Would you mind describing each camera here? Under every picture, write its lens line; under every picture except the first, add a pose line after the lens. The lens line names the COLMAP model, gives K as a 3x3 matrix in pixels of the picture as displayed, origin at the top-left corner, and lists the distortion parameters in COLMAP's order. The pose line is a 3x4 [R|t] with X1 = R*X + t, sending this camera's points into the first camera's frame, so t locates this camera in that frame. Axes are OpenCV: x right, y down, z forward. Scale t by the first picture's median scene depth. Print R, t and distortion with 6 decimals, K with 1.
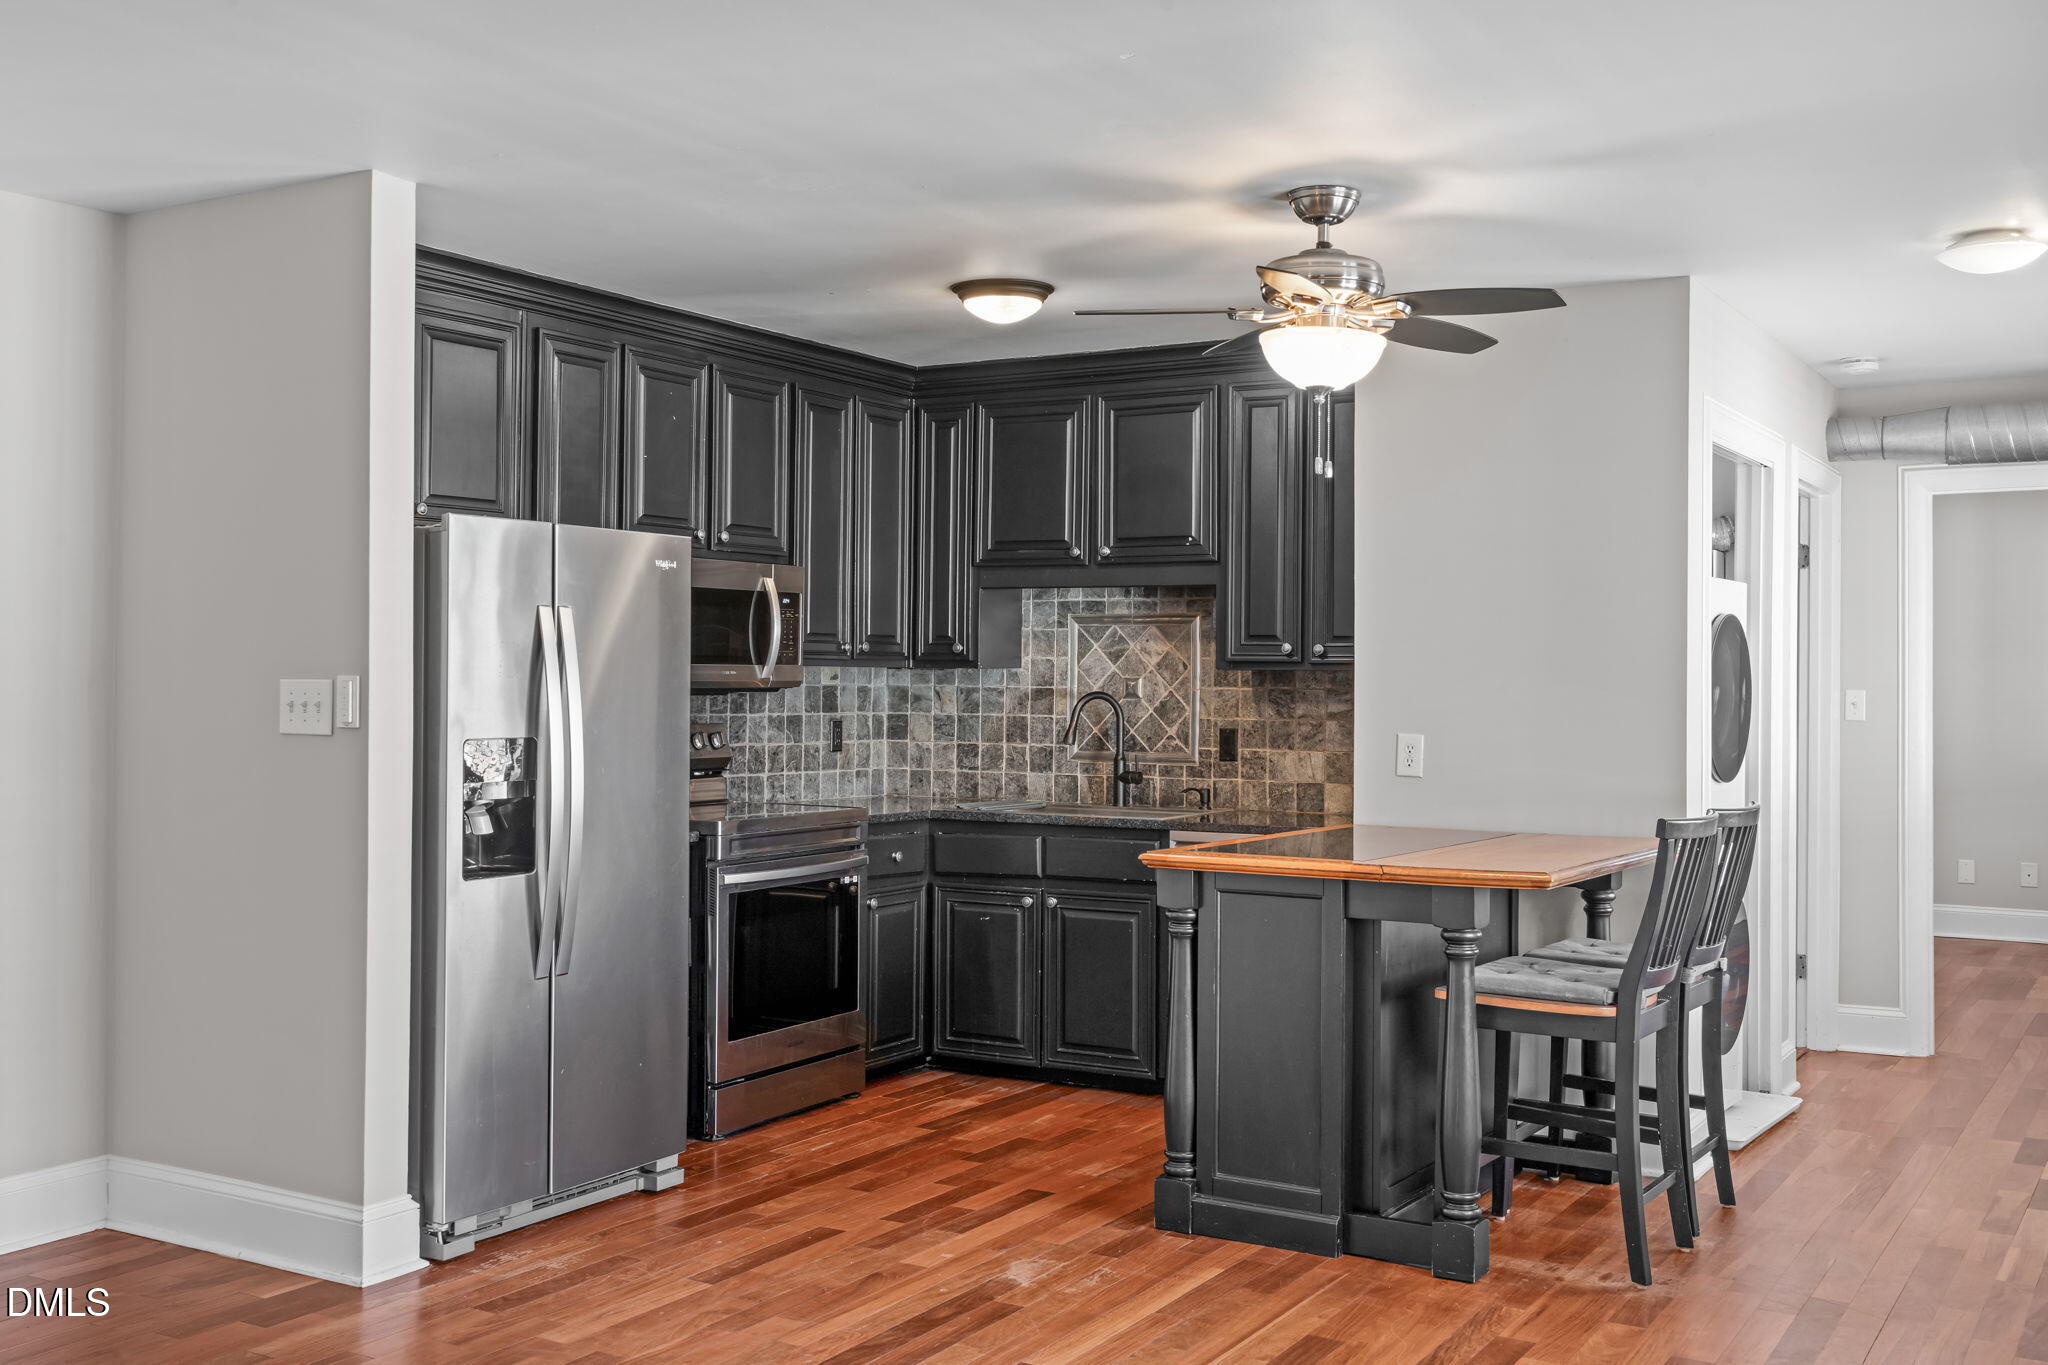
lens RADIAL K [[1945.2, 0, 1025.8], [0, 1945.2, 666.4], [0, 0, 1]] dist [0.005858, 0.000000]
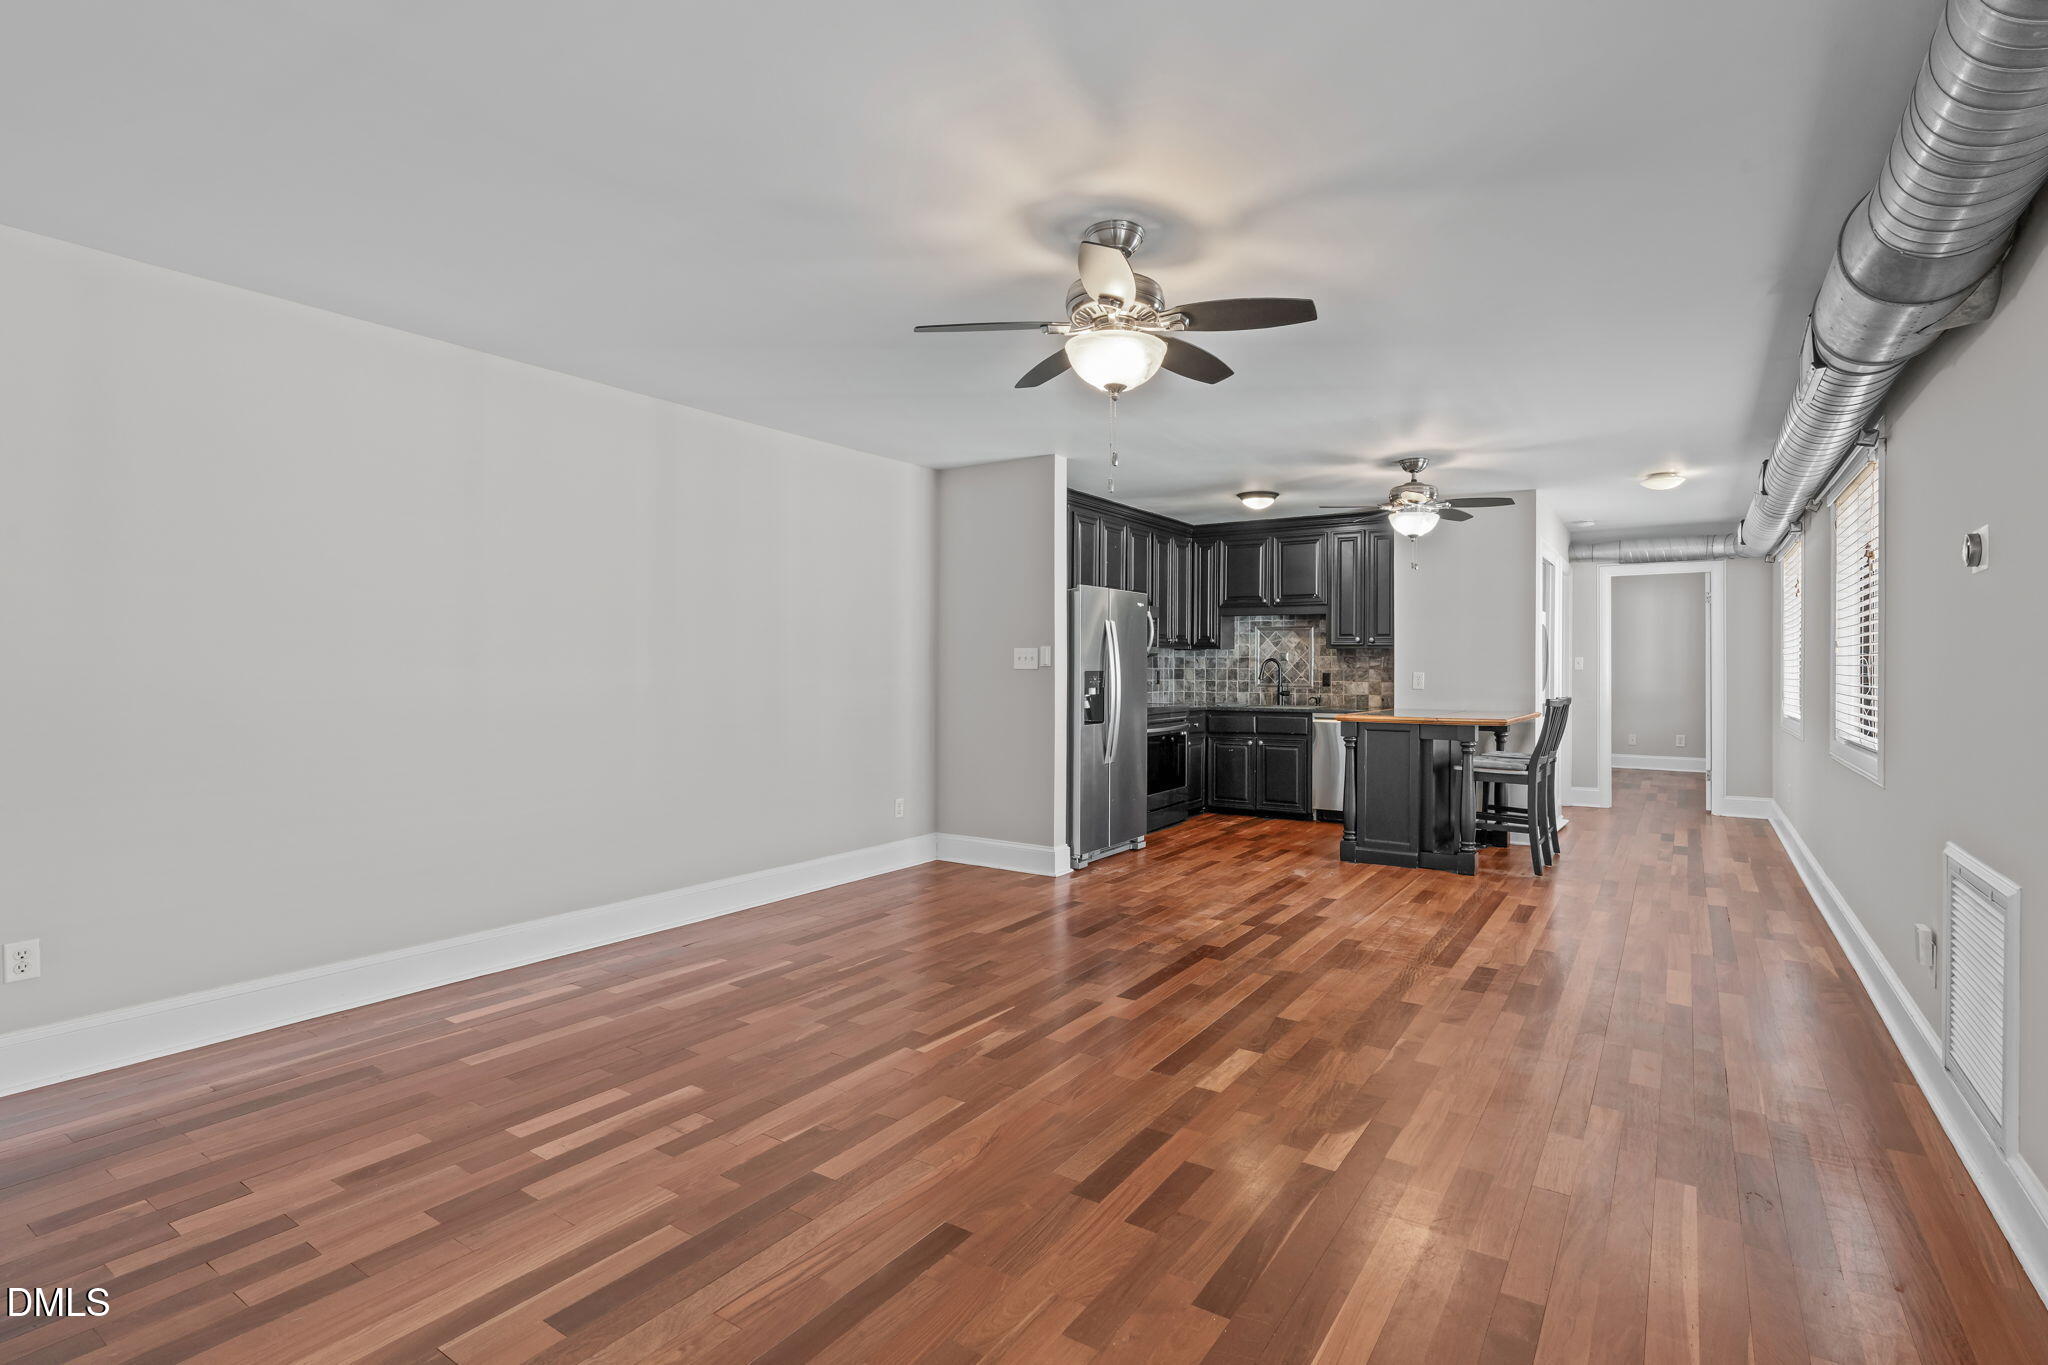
lens RADIAL K [[915.4, 0, 1104.9], [0, 915.4, 666.8], [0, 0, 1]] dist [-0.008483, 0.001942]
pose [[0.999960, -0.003794, -0.008080, -0.173400], [0.003848, 0.999970, 0.006699, 0.016241], [0.008055, -0.006730, 0.999945, -0.158764]]
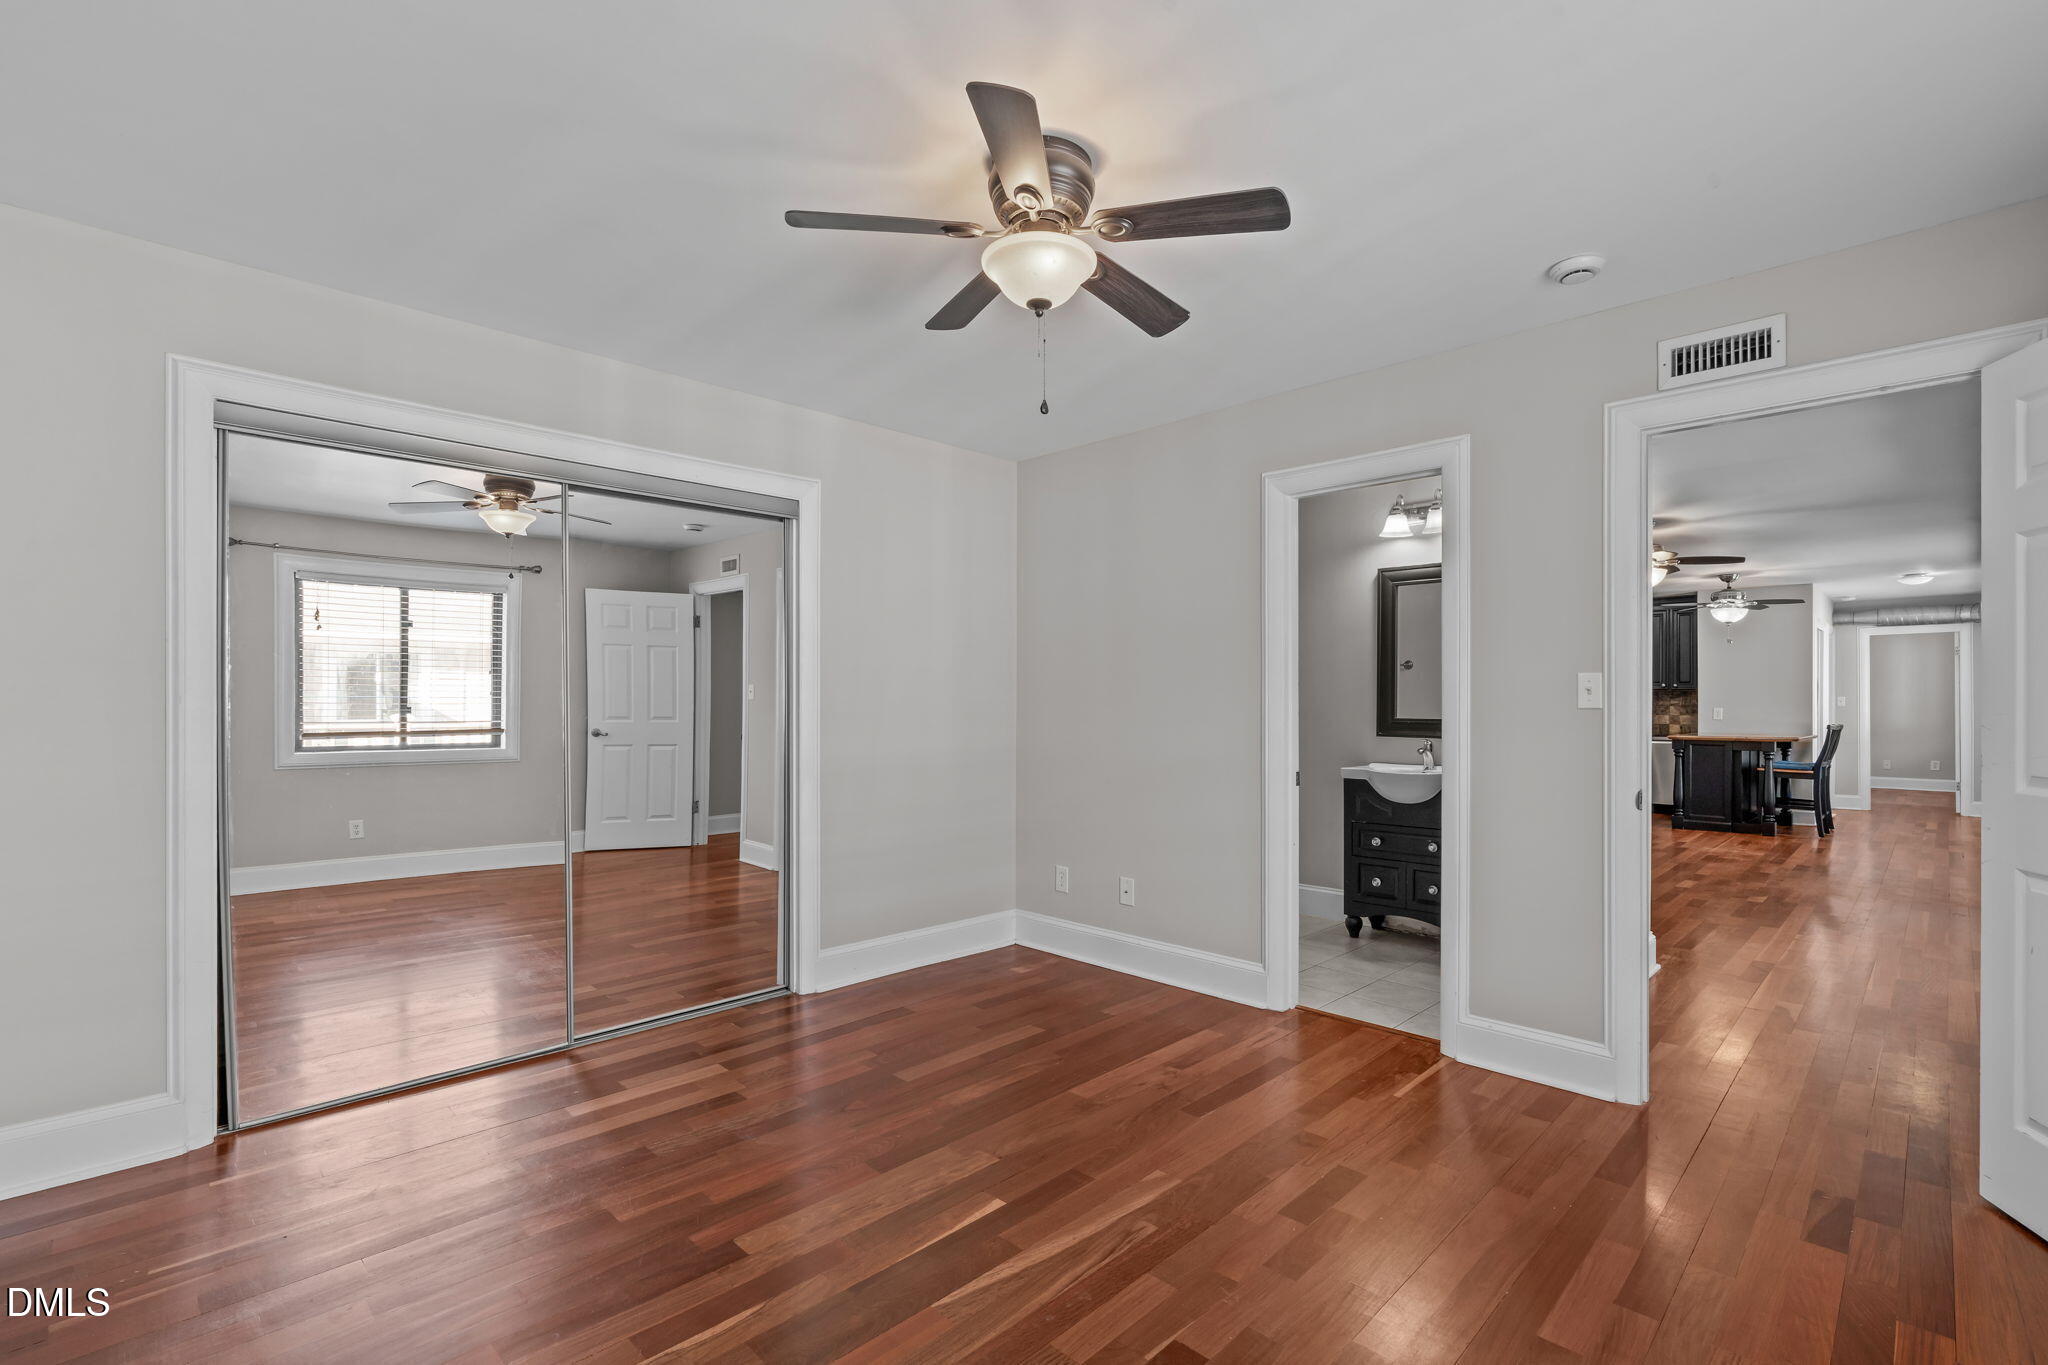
lens RADIAL K [[915.4, 0, 1047.4], [0, 915.4, 700.8], [0, 0, 1]] dist [-0.008483, 0.001942]
pose [[0.974673, -0.004684, -0.223584, -0.570231], [0.005874, 0.999972, 0.004654, 0.005018], [0.223556, -0.005849, 0.974674, -0.836434]]
